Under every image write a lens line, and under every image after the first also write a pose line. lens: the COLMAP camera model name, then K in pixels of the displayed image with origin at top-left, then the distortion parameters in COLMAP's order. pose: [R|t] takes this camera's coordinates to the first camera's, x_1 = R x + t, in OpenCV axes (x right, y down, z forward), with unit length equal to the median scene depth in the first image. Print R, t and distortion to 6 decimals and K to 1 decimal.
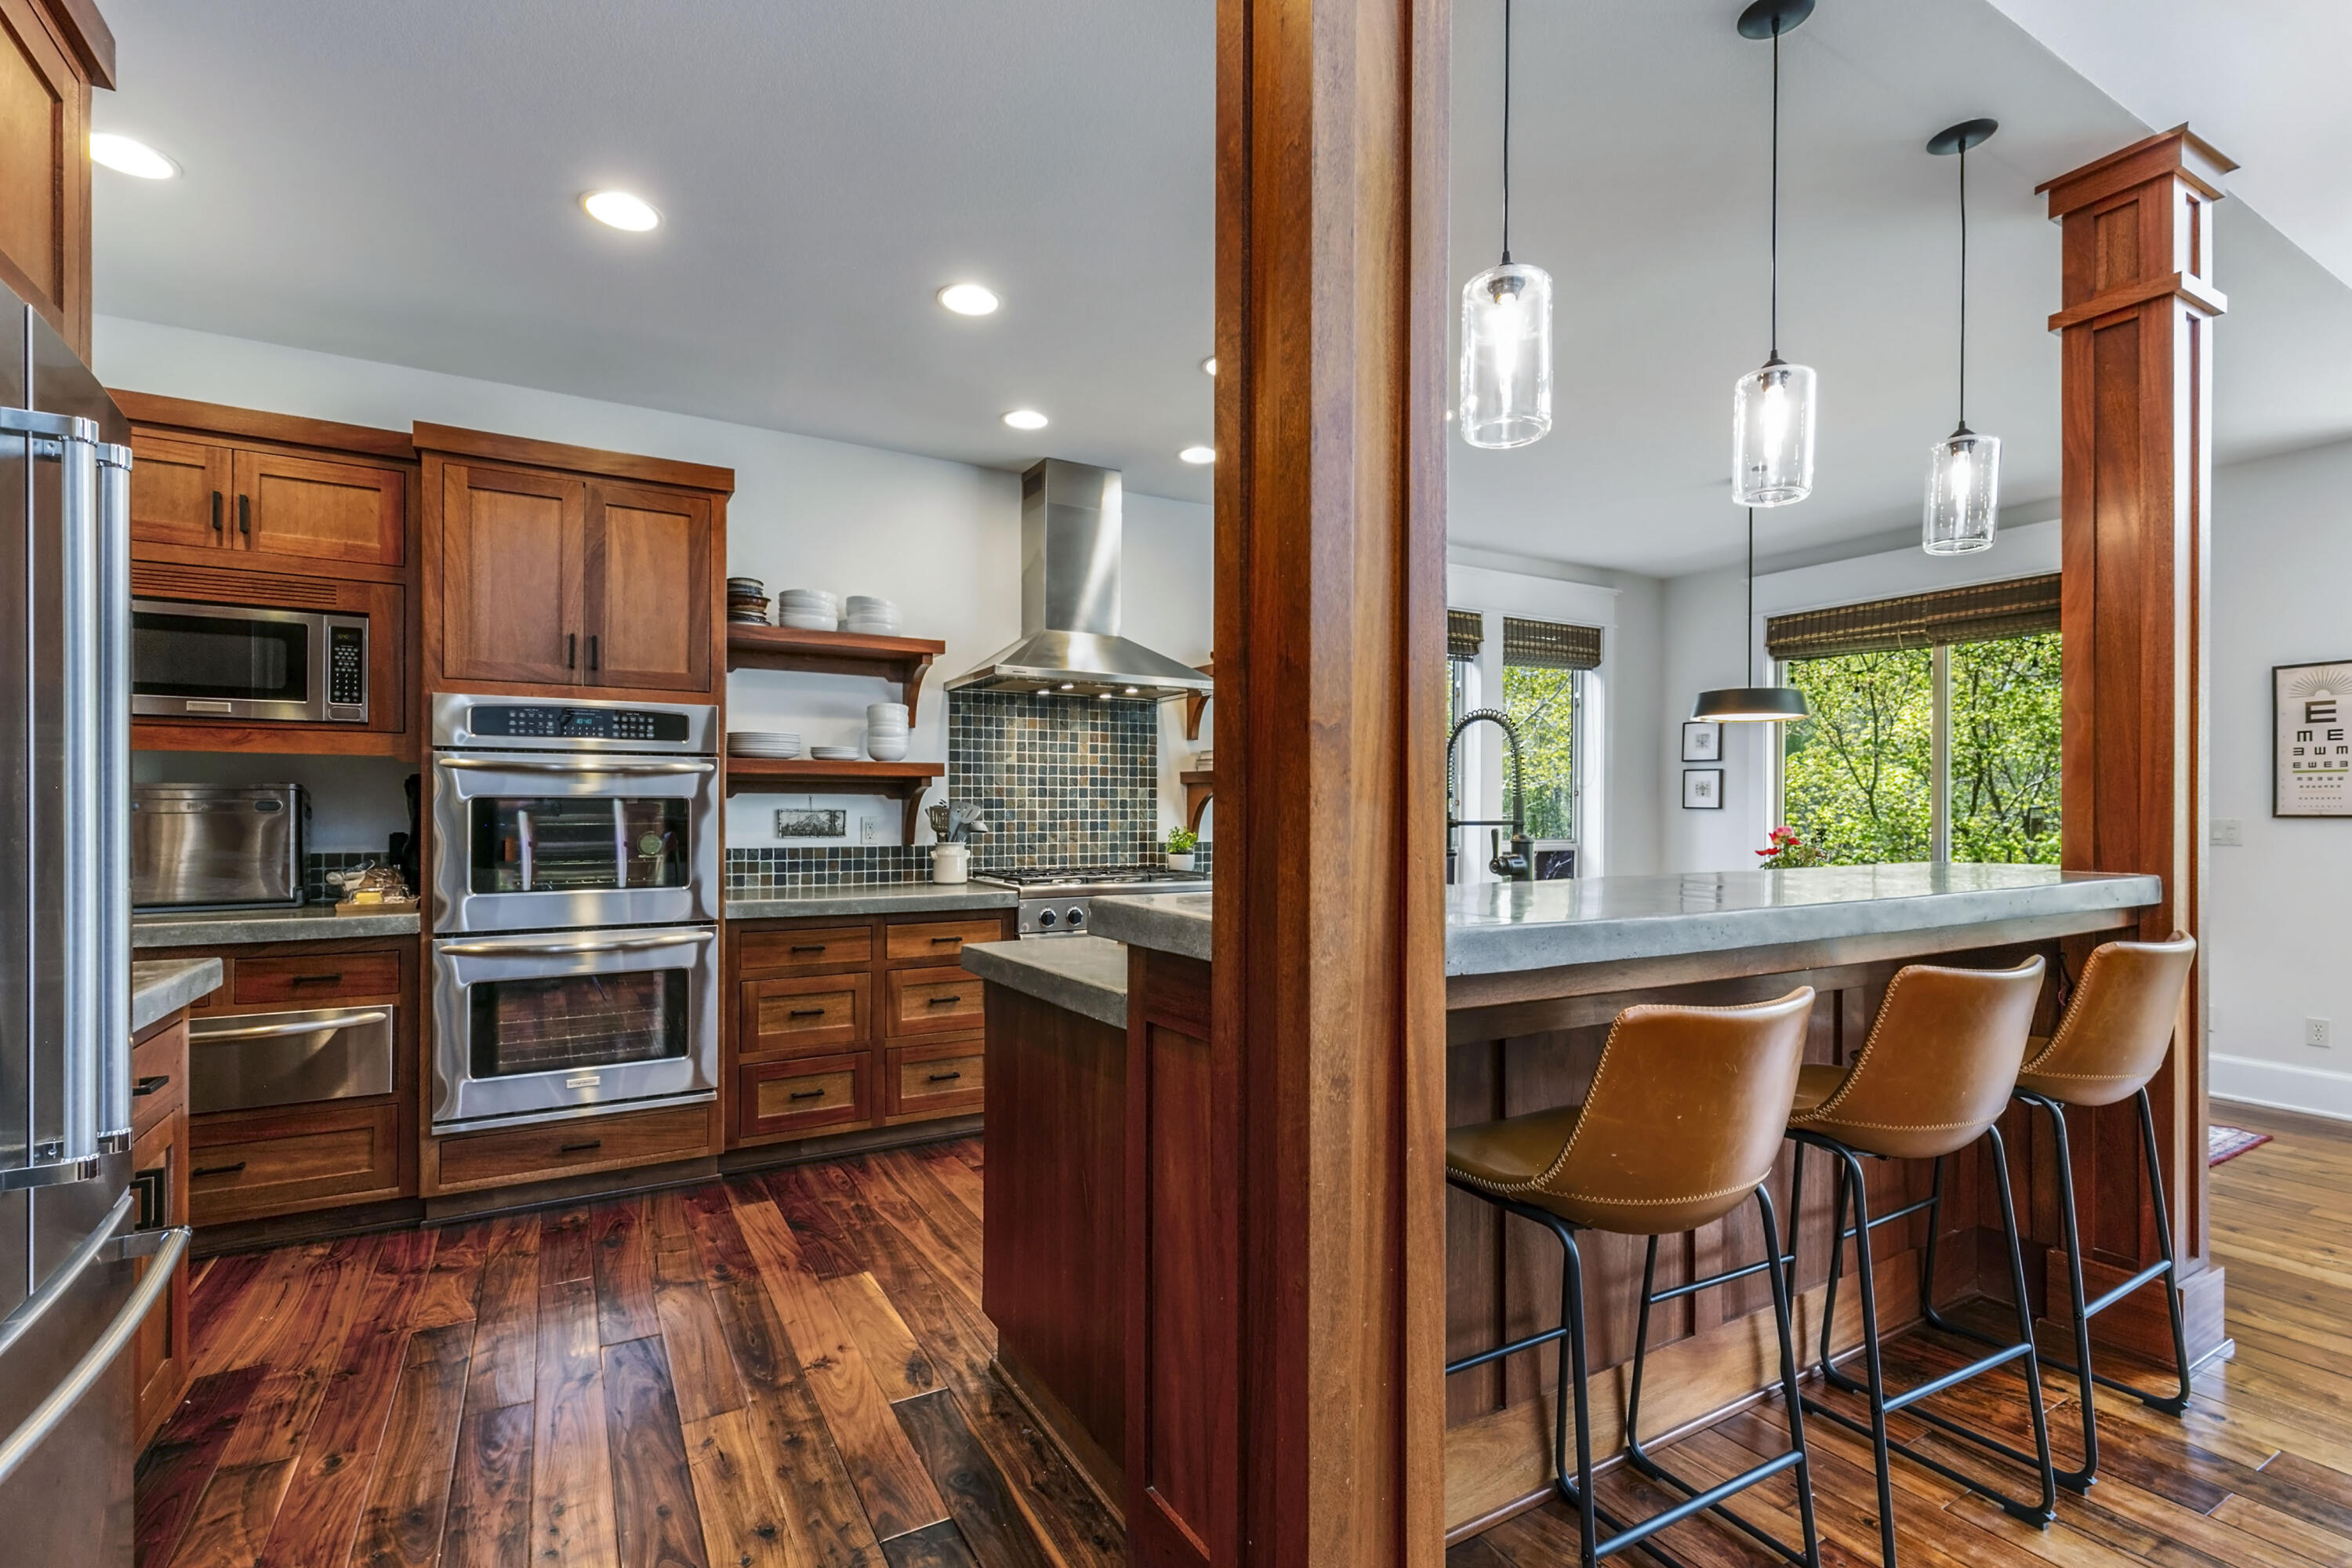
lens RADIAL K [[1072.4, 0, 1176.1], [0, 1072.4, 817.9], [0, 0, 1]] dist [0.007975, -0.002034]
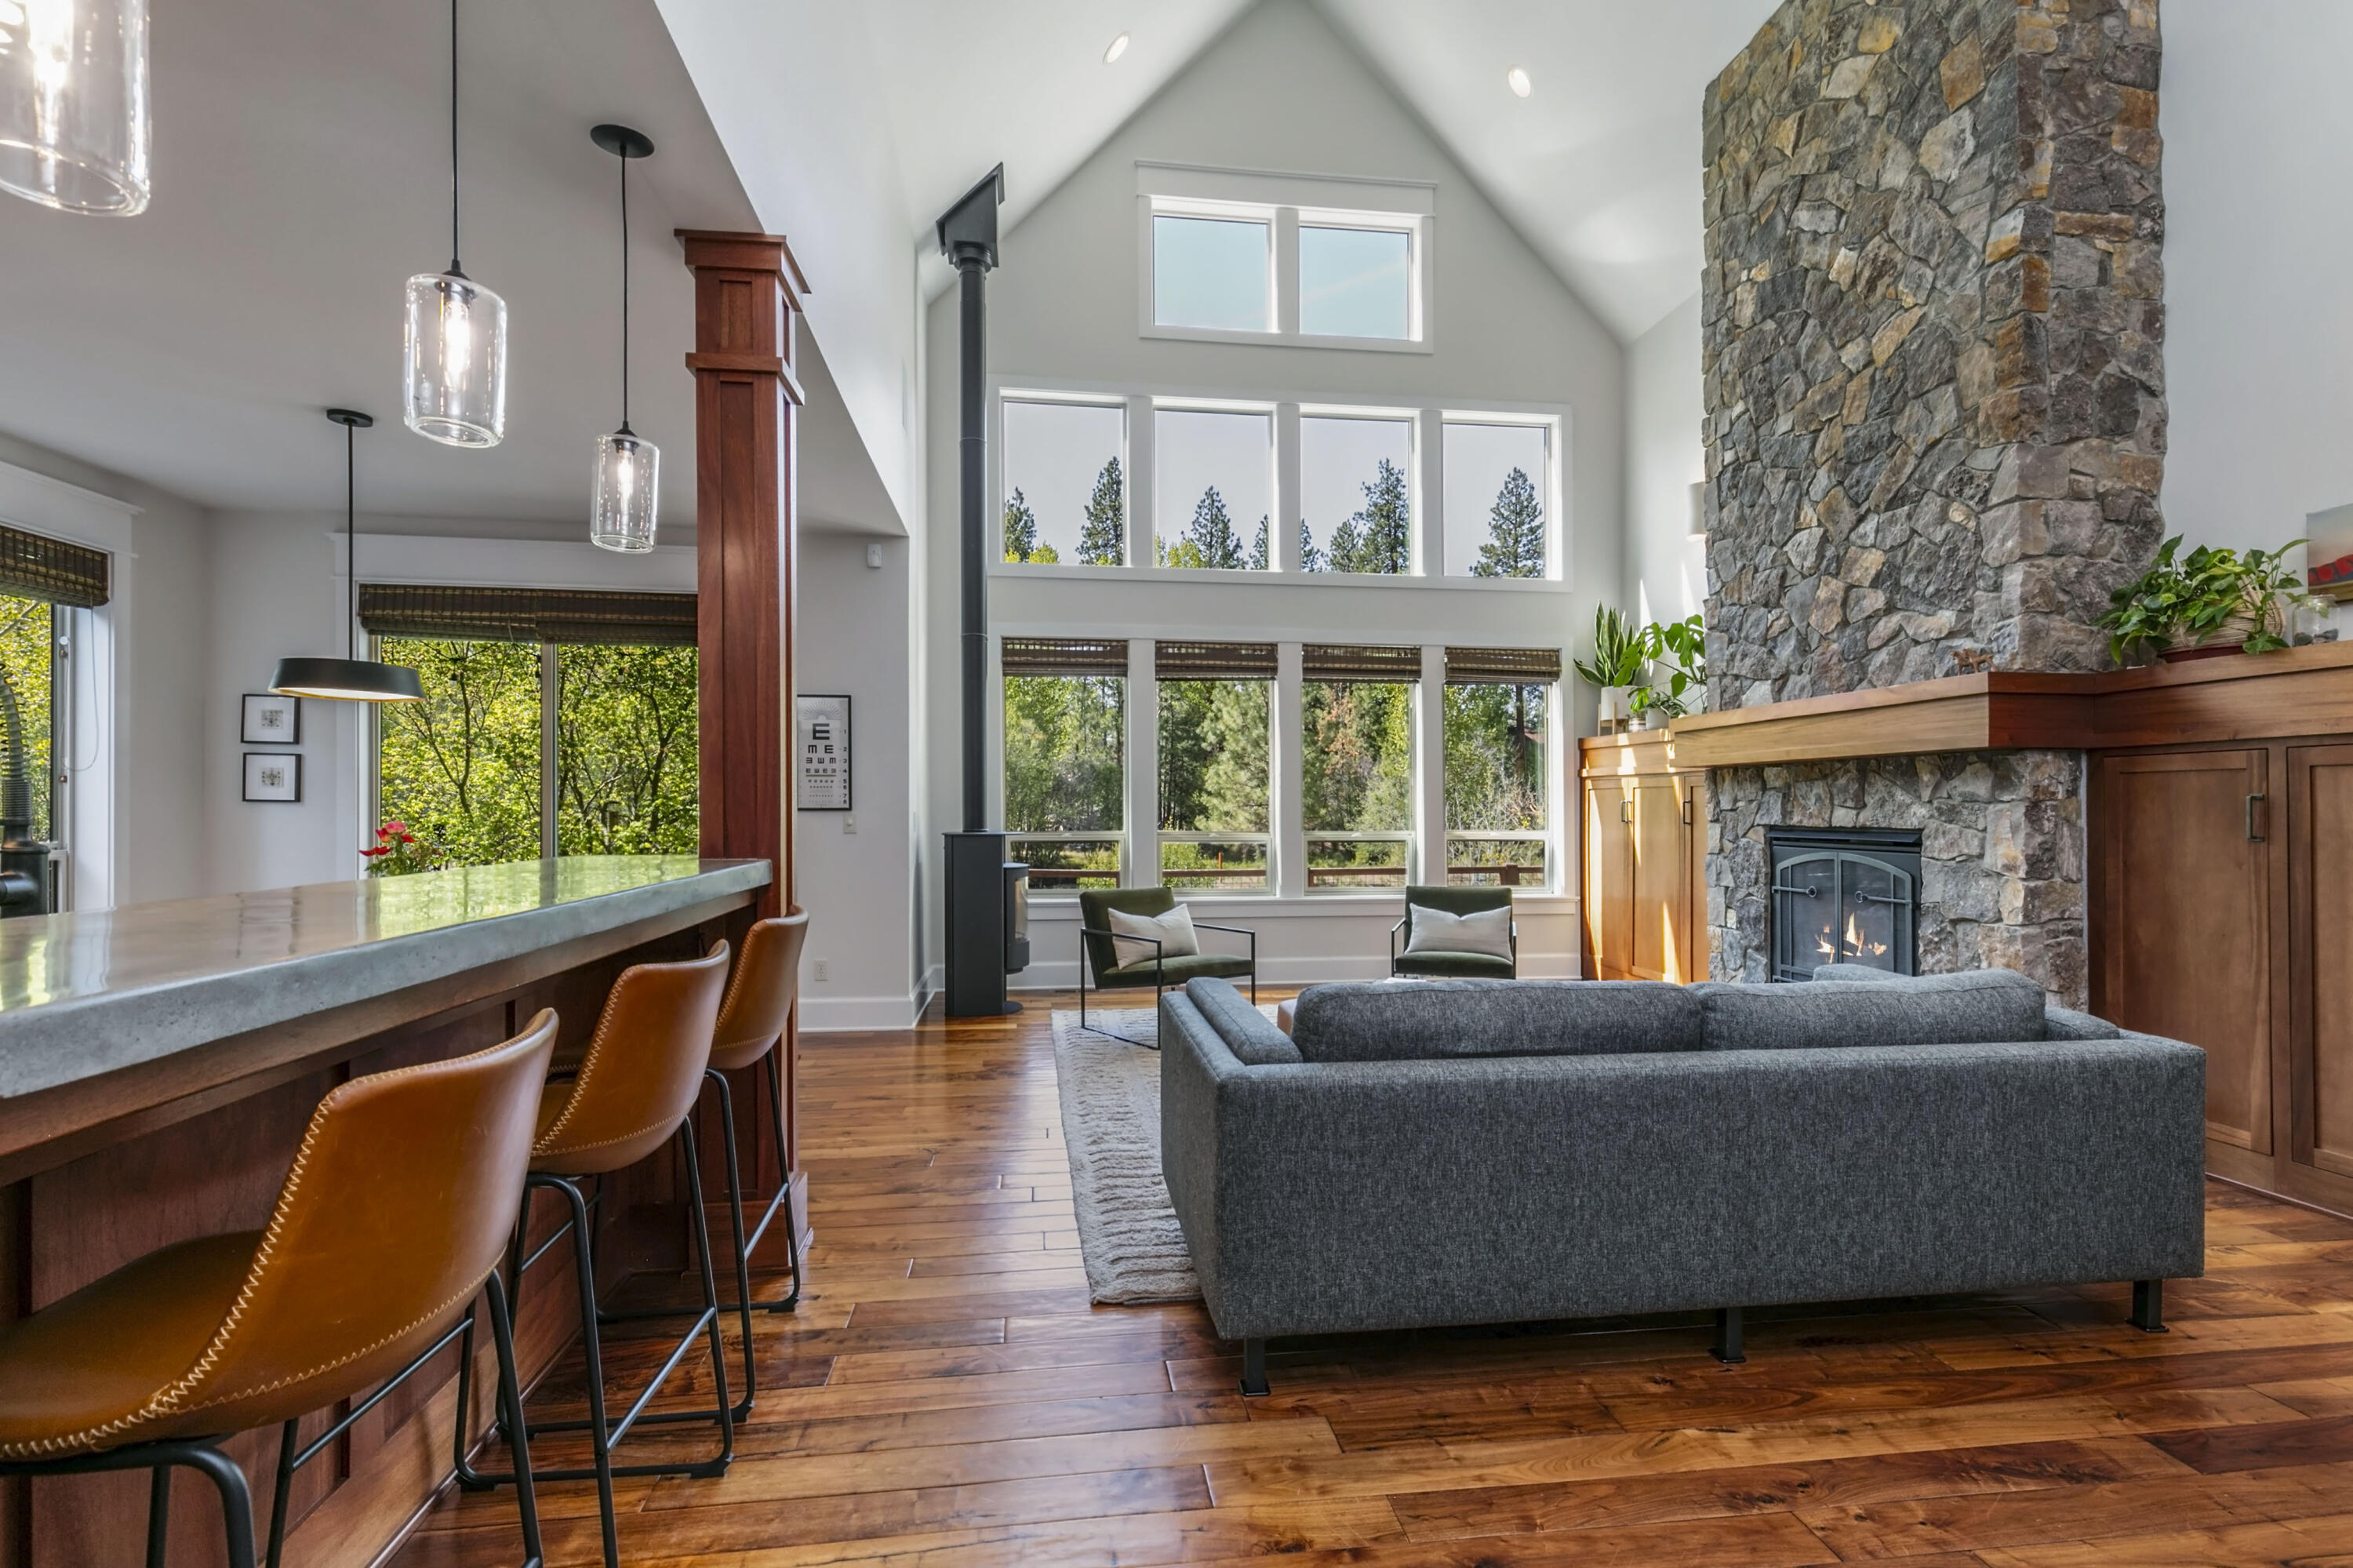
lens RADIAL K [[1072.9, 0, 1184.3], [0, 1072.9, 806.6], [0, 0, 1]] dist [0.007975, -0.002034]
pose [[0.380857, 0.000437, 0.924634, -0.004910], [0.004124, 0.999989, -0.002171, -0.000065], [-0.924625, 0.004640, 0.380851, 0.071040]]
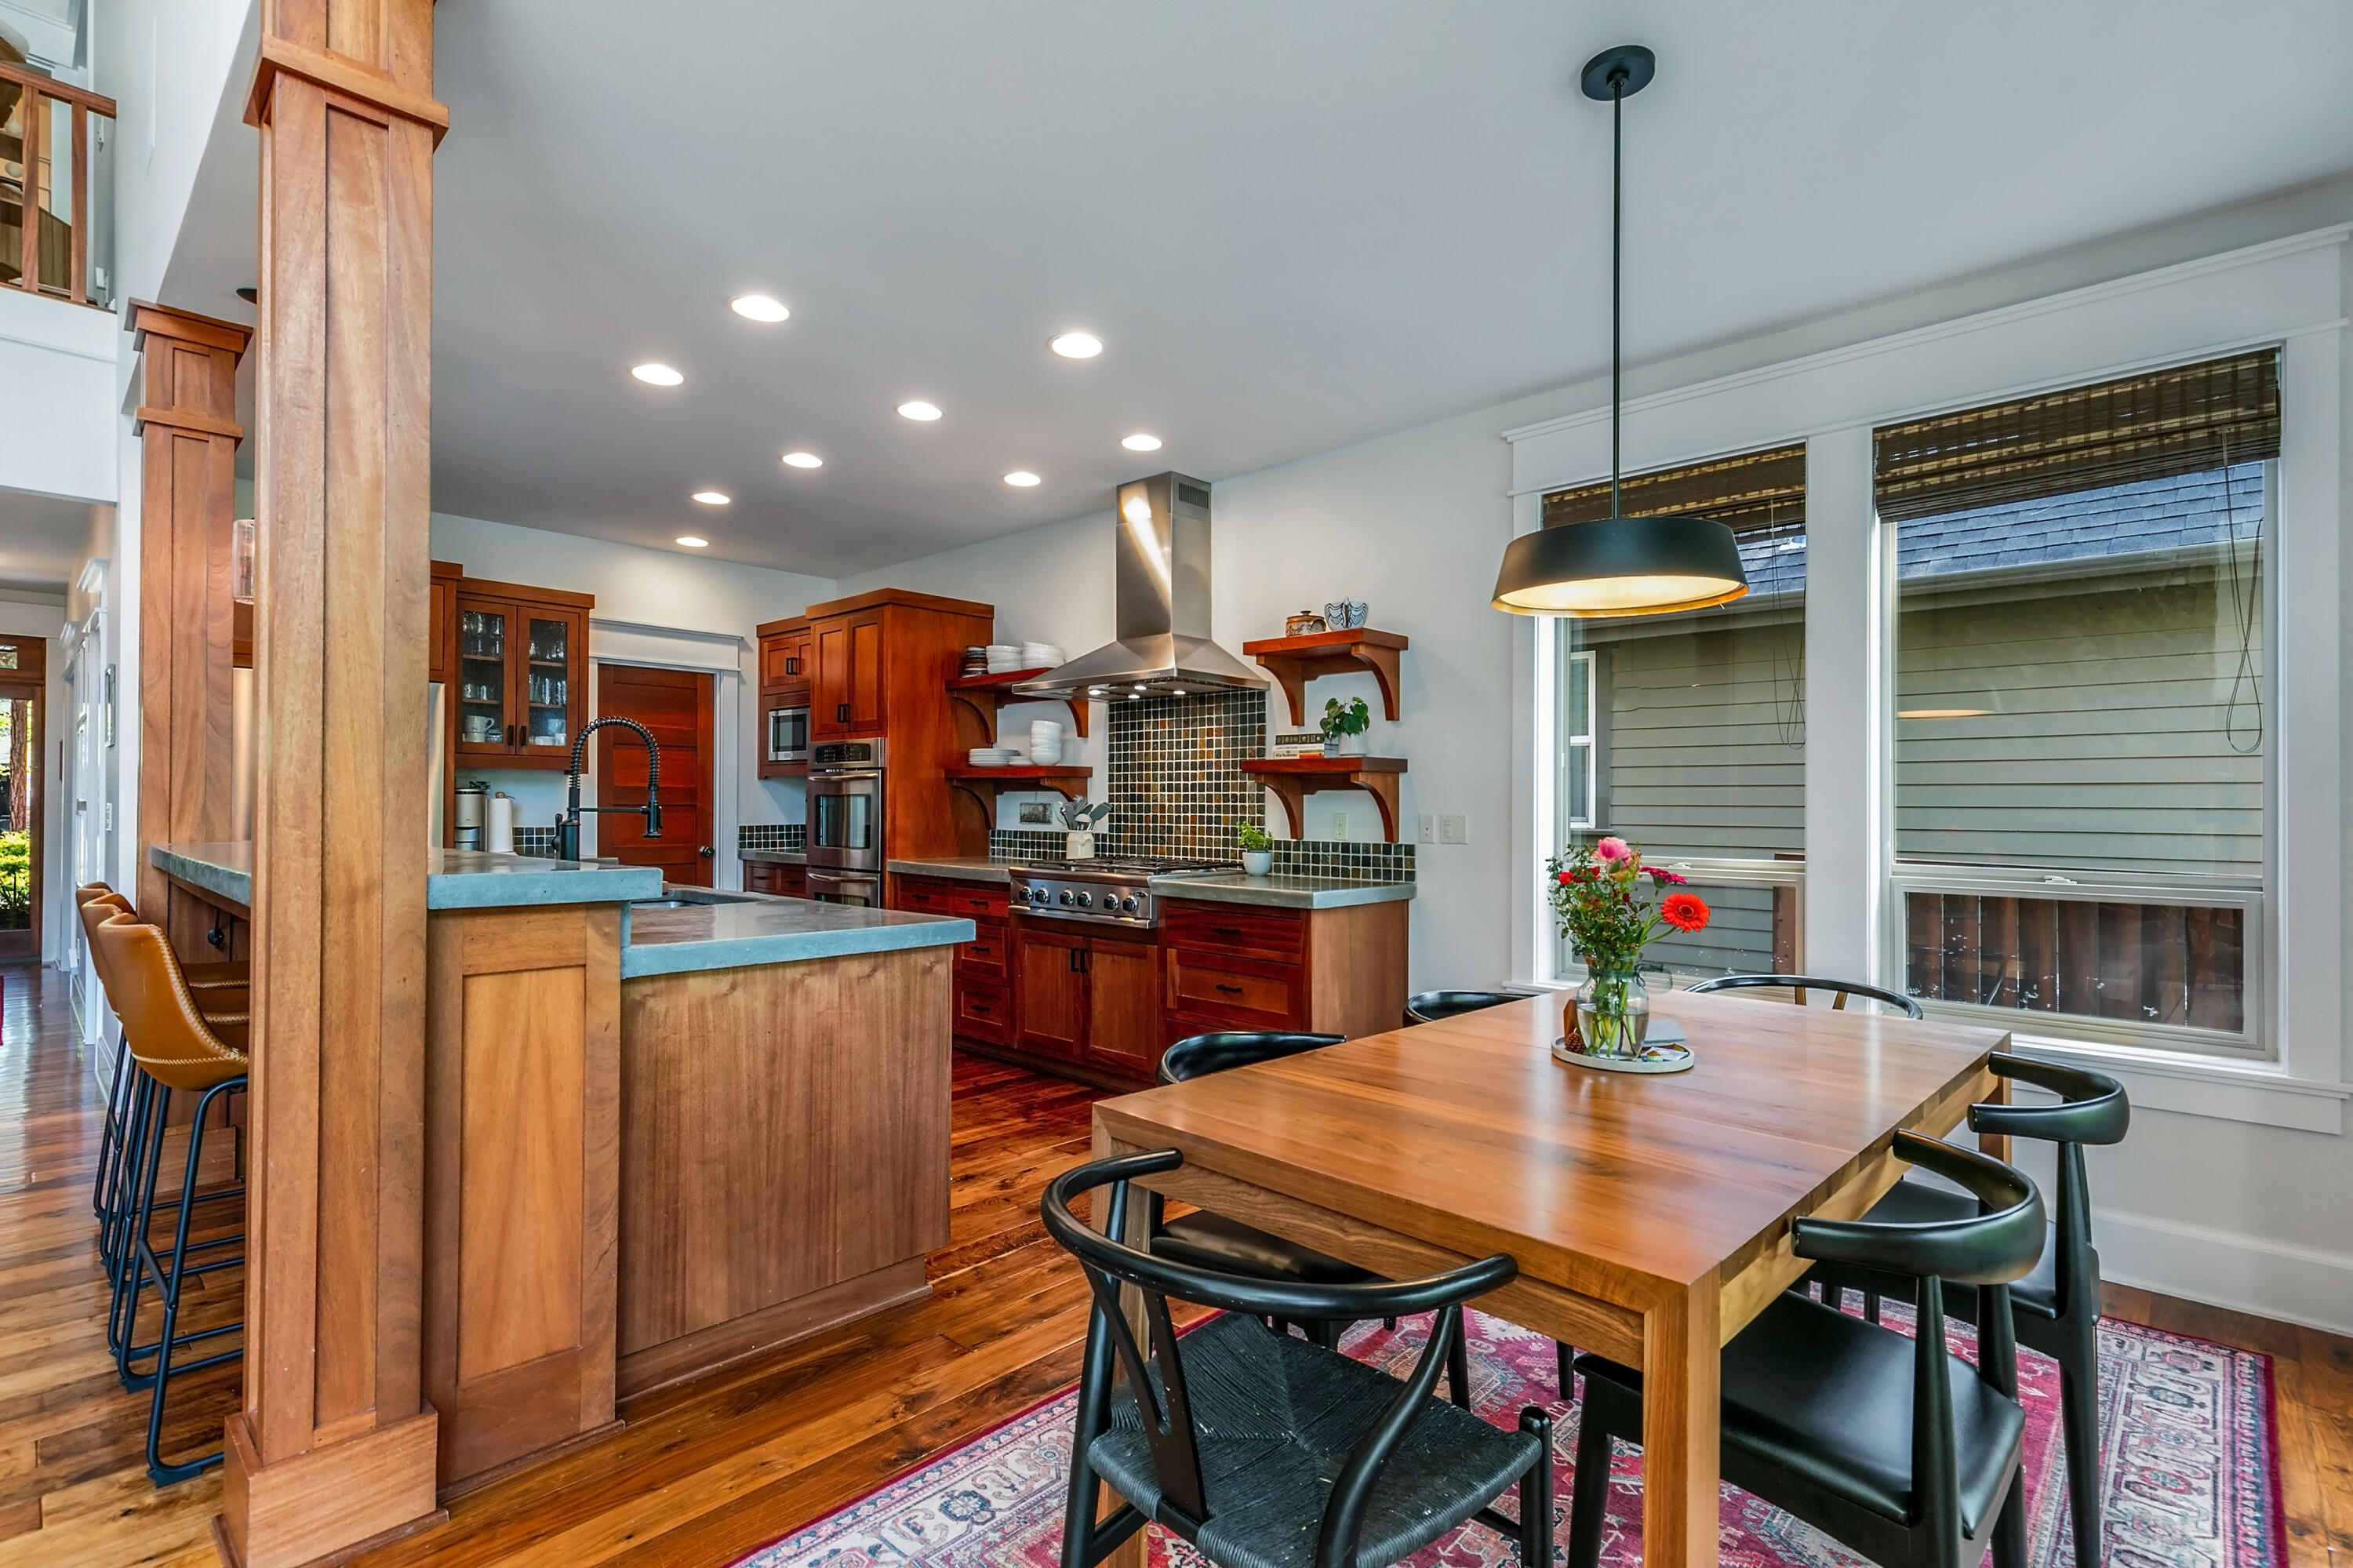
lens RADIAL K [[1072.9, 0, 1168.2], [0, 1072.9, 792.3], [0, 0, 1]] dist [0.007975, -0.002034]
pose [[0.288283, -0.007830, -0.957513, 0.996465], [-0.011540, 0.999866, -0.011651, -0.007143], [0.957476, 0.014409, 0.288154, 0.766167]]
